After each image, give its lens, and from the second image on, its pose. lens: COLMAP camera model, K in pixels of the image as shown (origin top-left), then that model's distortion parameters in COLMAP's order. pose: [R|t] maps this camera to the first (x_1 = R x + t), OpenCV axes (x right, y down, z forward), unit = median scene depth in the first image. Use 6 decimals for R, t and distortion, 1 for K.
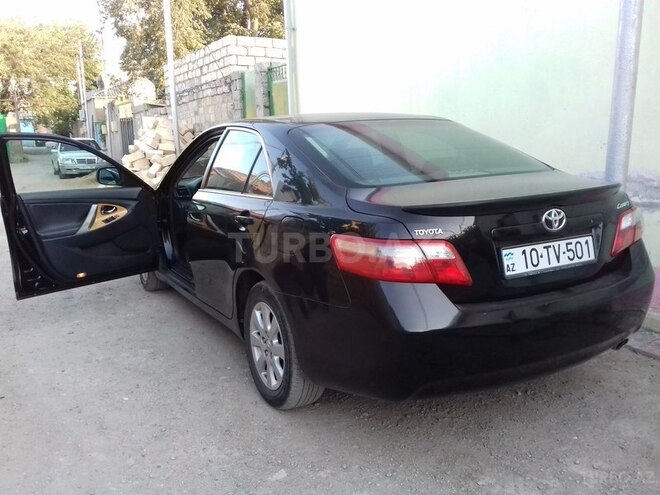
lens RADIAL K [[596.2, 0, 329.7], [0, 596.2, 248.5], [0, 0, 1]] dist [0.040575, -0.049617]
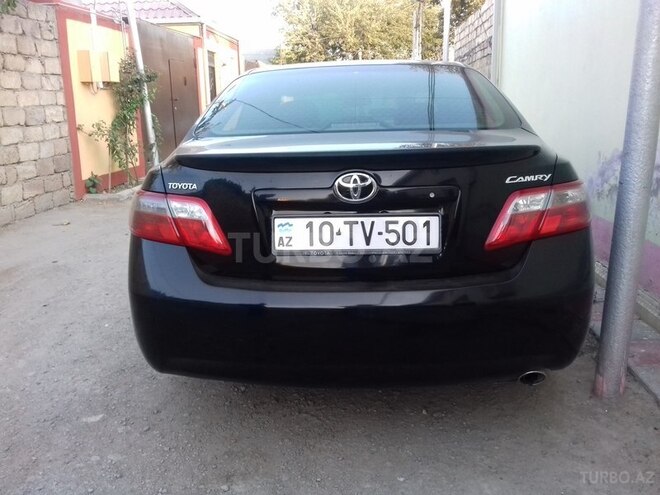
lens RADIAL K [[596.2, 0, 329.0], [0, 596.2, 248.3], [0, 0, 1]] dist [0.040575, -0.049617]
pose [[0.863825, 0.130355, -0.486635, 0.691707], [-0.105911, 0.991347, 0.077550, -0.025223], [0.492533, -0.015450, 0.870156, 0.311490]]
